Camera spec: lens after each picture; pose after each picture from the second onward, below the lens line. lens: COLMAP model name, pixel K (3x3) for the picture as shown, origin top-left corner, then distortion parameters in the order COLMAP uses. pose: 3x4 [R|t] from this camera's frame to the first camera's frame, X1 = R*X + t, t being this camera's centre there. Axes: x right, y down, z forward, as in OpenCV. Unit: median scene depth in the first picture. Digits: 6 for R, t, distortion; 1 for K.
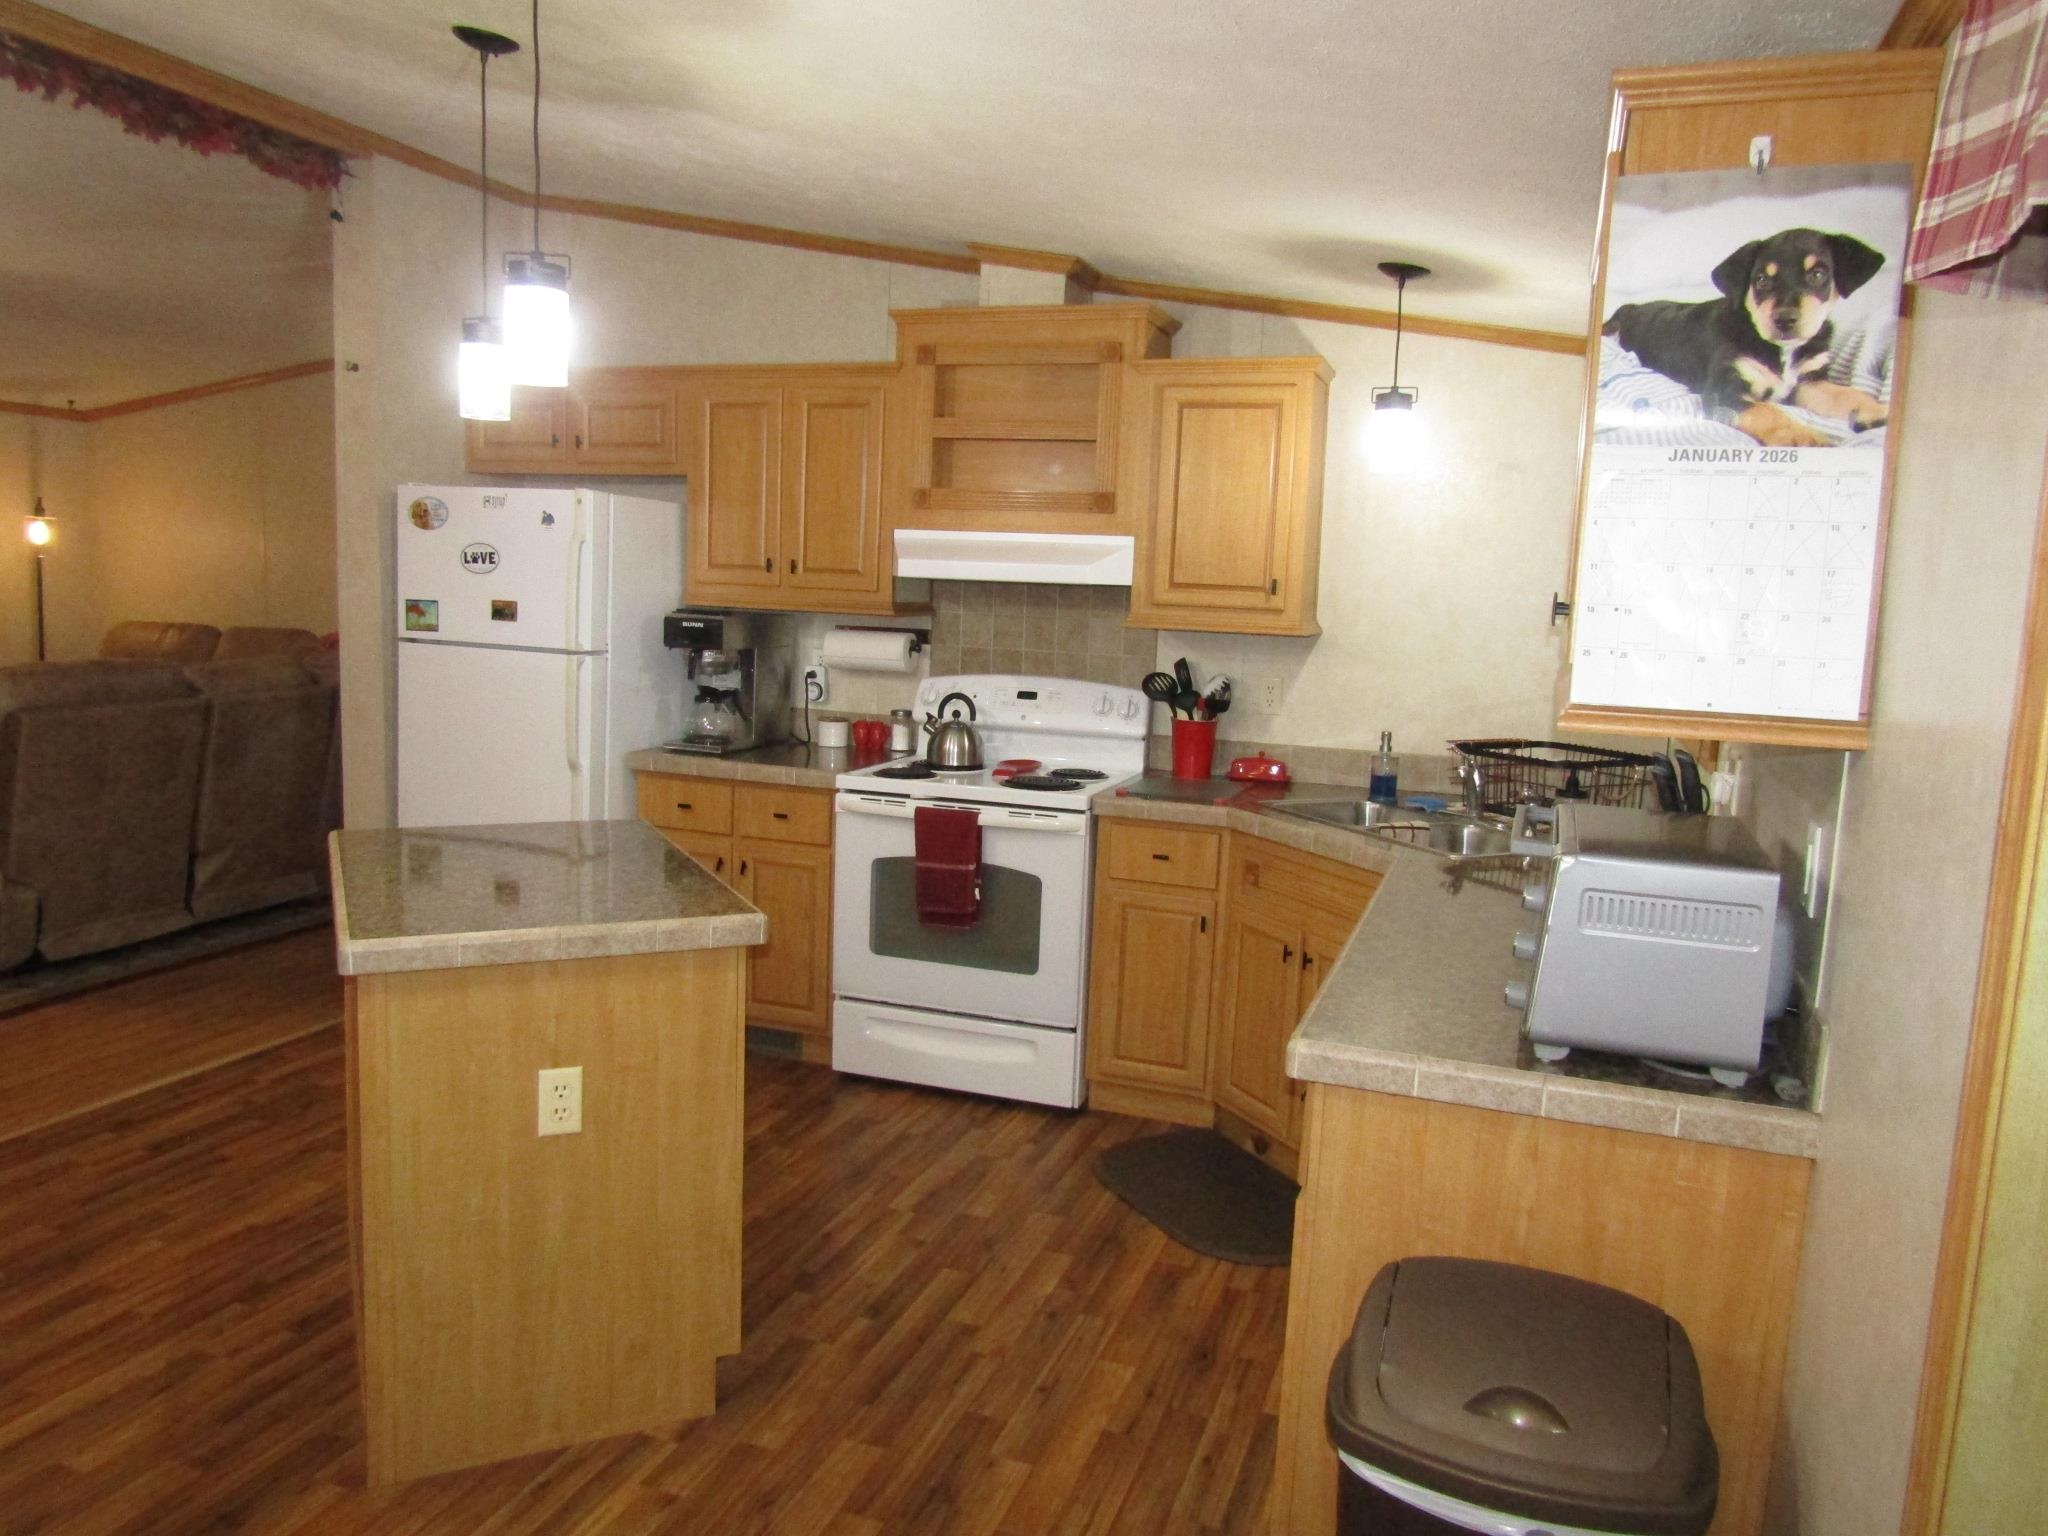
lens RADIAL K [[1456.4, 0, 1024.0], [0, 1456.4, 768.0], [0, 0, 1]] dist [-0.013648, 0.003401]
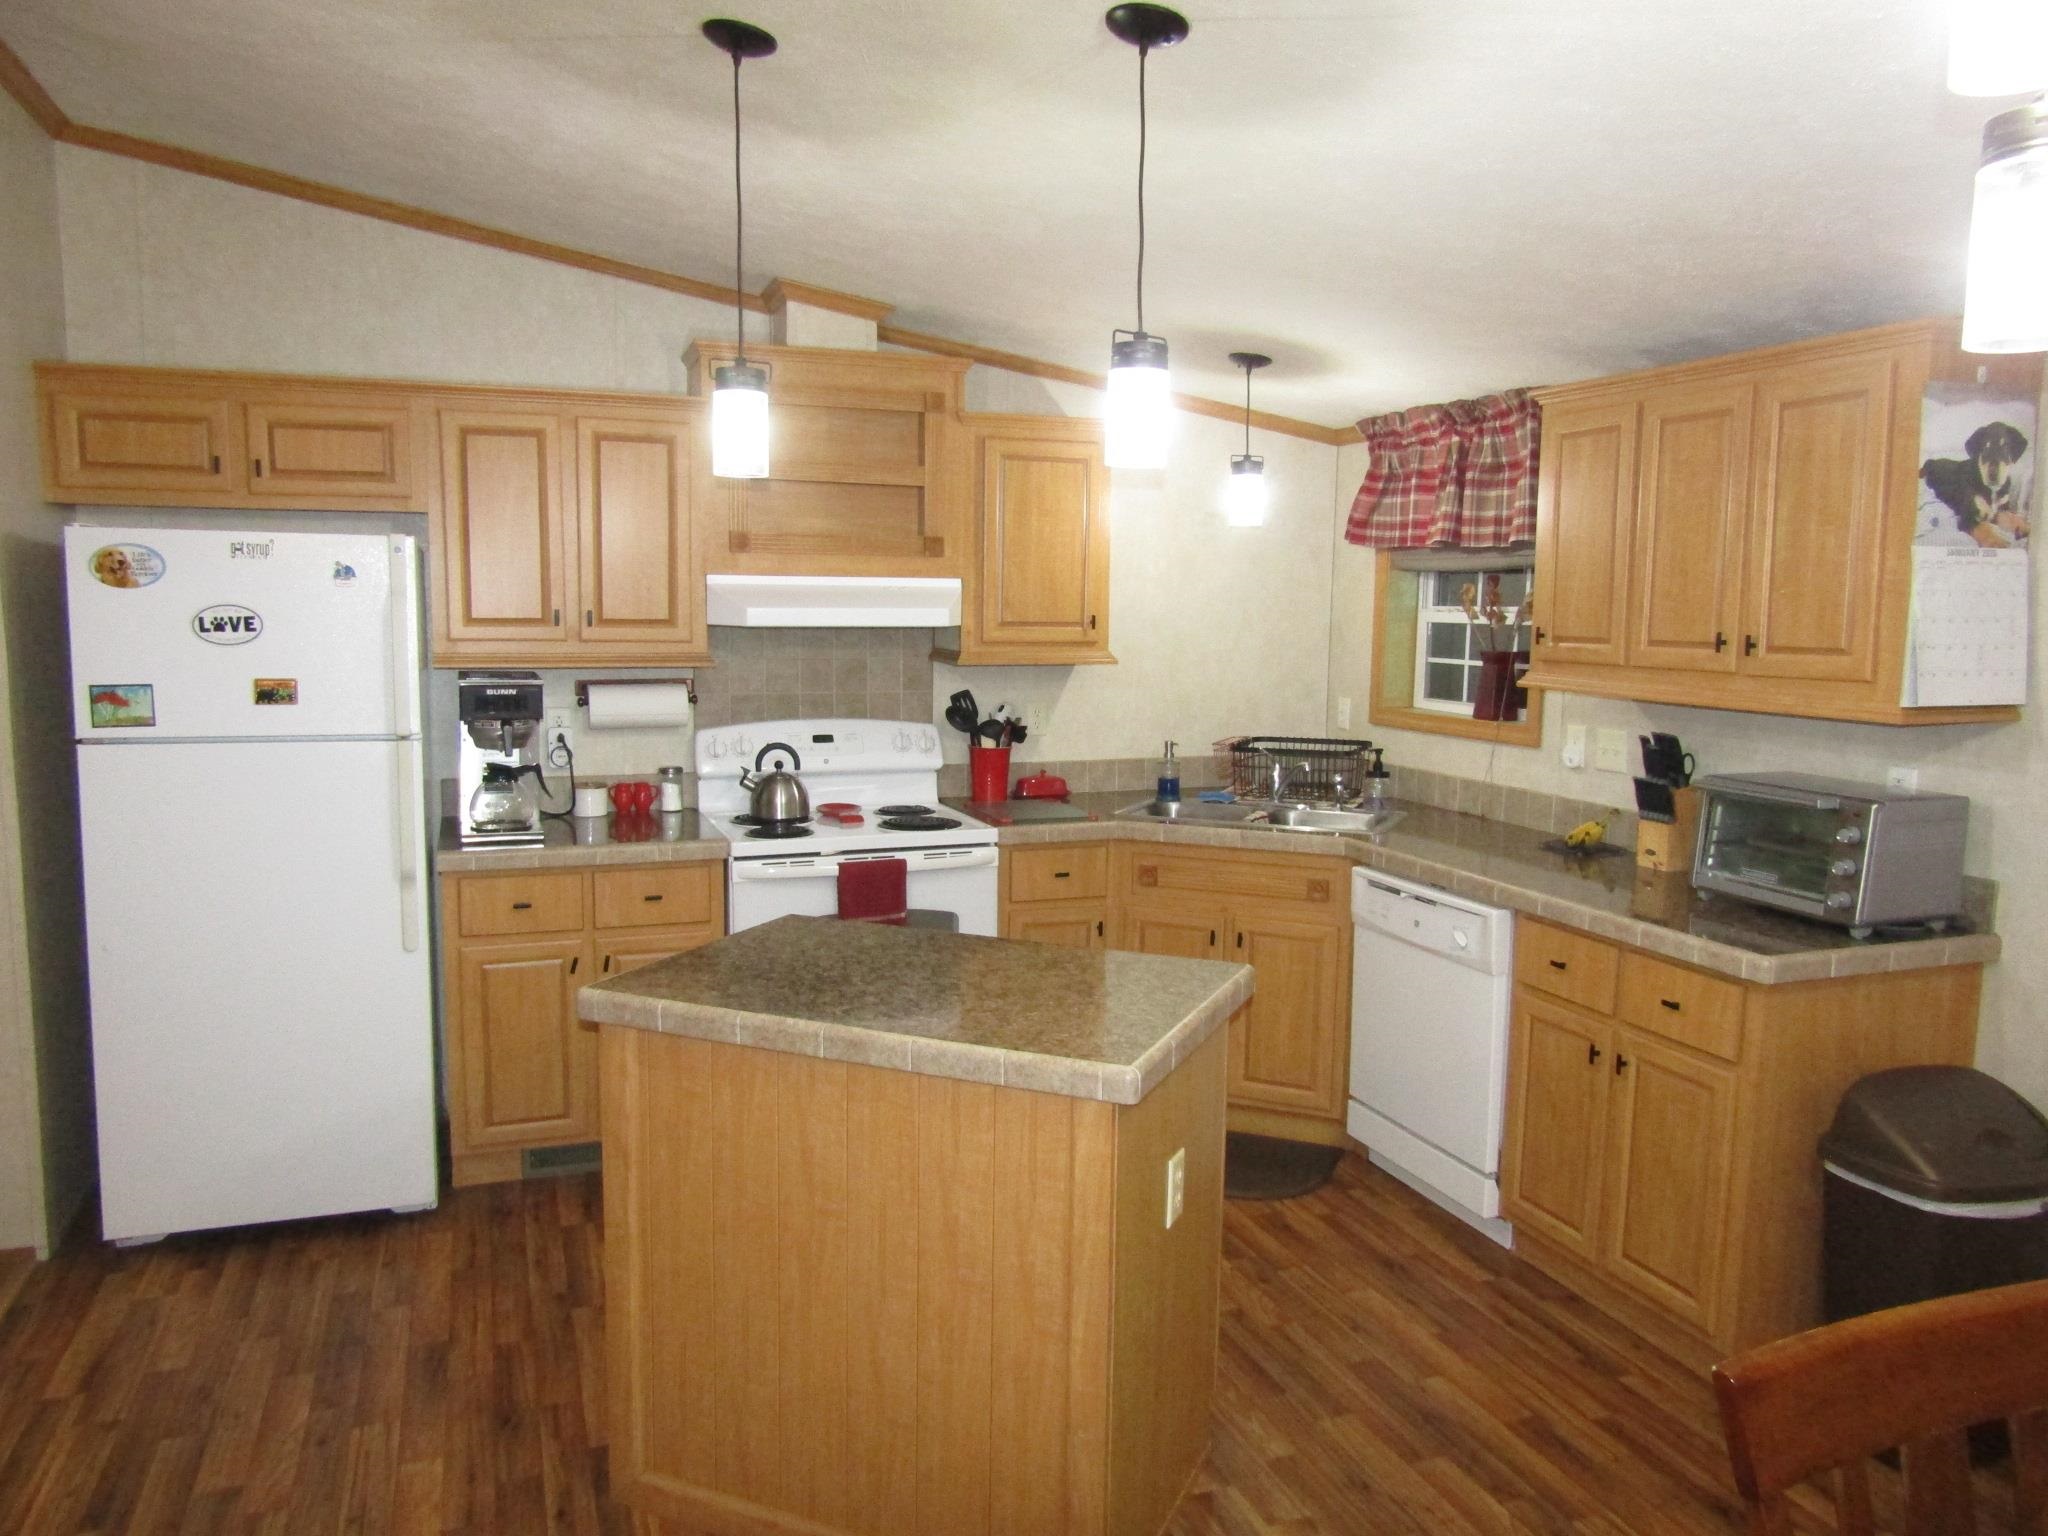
lens RADIAL K [[1456.4, 0, 1024.0], [0, 1456.4, 768.0], [0, 0, 1]] dist [-0.013648, 0.003401]
pose [[0.762752, -0.105119, 0.638091, -0.571985], [0.104810, 0.993750, 0.038424, -0.058539], [-0.638141, 0.037570, 0.769002, 0.167357]]
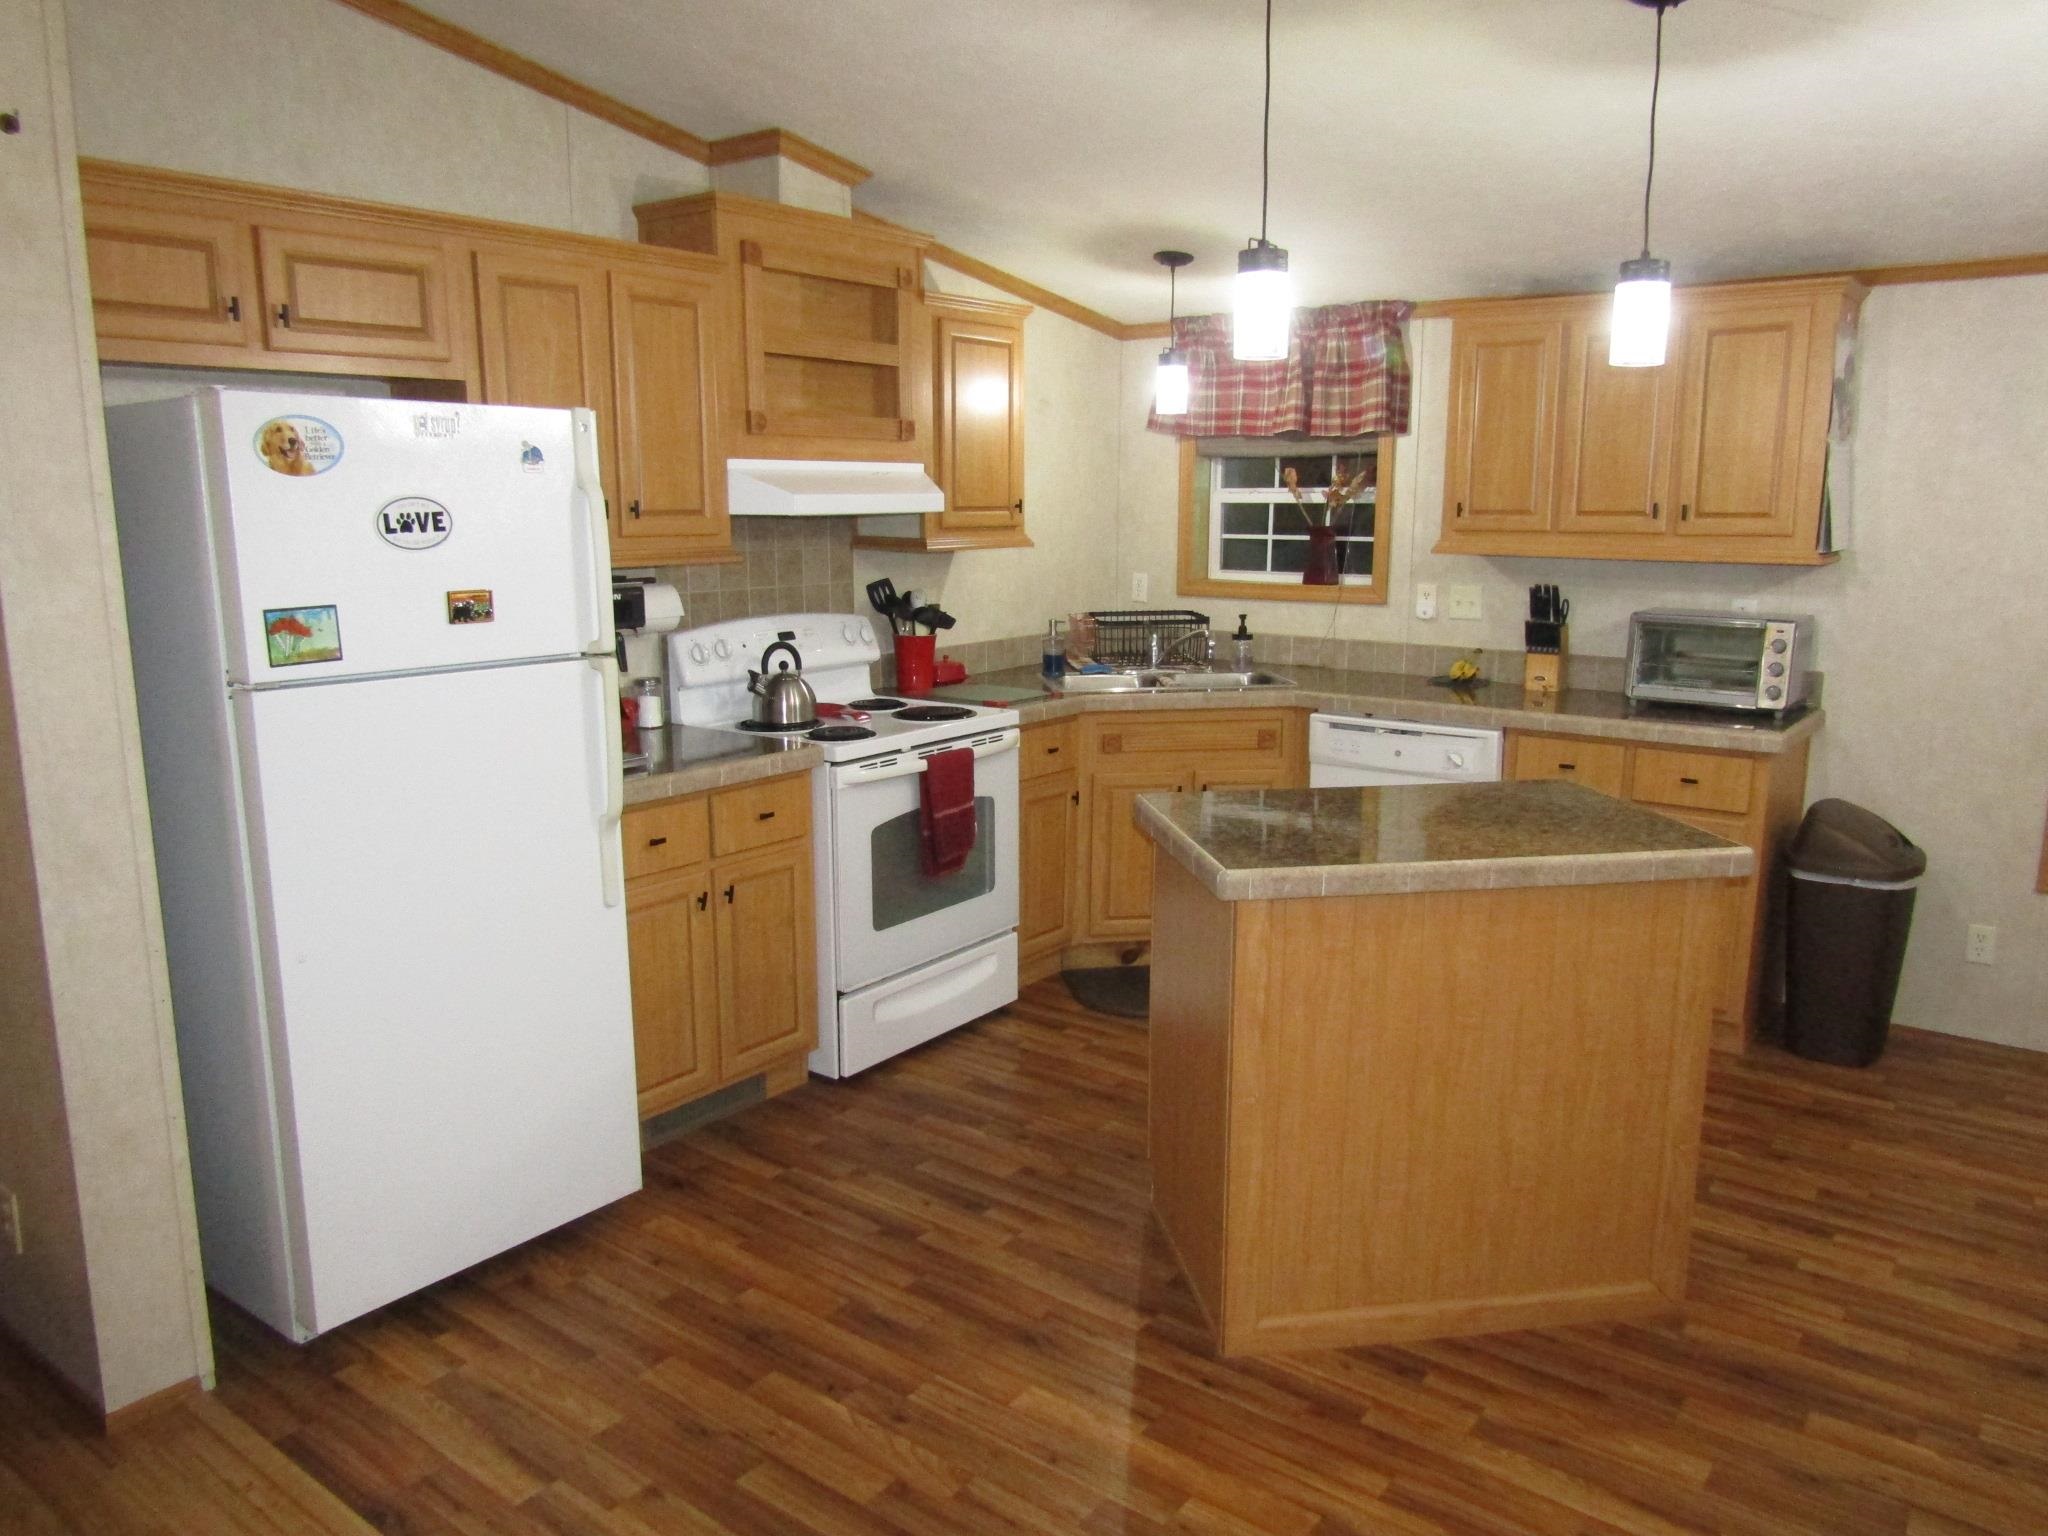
lens RADIAL K [[1456.4, 0, 1024.0], [0, 1456.4, 768.0], [0, 0, 1]] dist [-0.013648, 0.003401]
pose [[0.297558, -0.215754, 0.930005, -0.906250], [0.139095, 0.973532, 0.181348, -0.125660], [-0.944517, 0.075398, 0.319693, 0.614730]]
